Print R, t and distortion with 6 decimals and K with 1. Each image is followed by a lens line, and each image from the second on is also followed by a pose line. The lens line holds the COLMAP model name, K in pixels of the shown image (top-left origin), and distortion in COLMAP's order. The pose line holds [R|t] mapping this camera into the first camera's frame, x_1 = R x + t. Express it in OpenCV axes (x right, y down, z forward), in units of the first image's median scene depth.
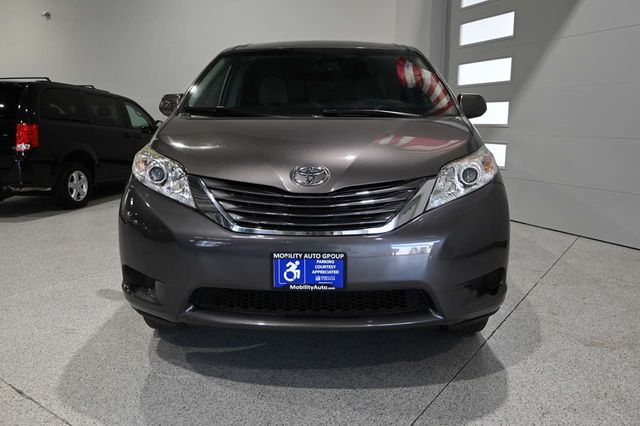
lens RADIAL K [[516.7, 0, 317.3], [0, 516.7, 216.3], [0, 0, 1]] dist [-0.027728, -0.001560]
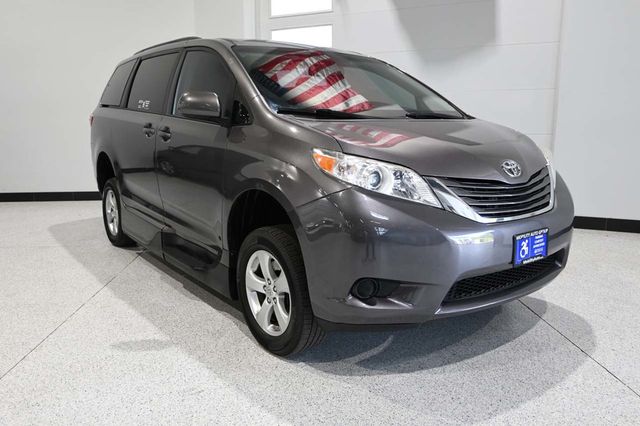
lens RADIAL K [[516.7, 0, 337.8], [0, 516.7, 225.9], [0, 0, 1]] dist [-0.027728, -0.001560]
pose [[0.757994, -0.128462, 0.639486, -1.095830], [0.118366, 0.991226, 0.058820, -0.066533], [-0.641432, 0.031109, 0.766549, 0.342840]]
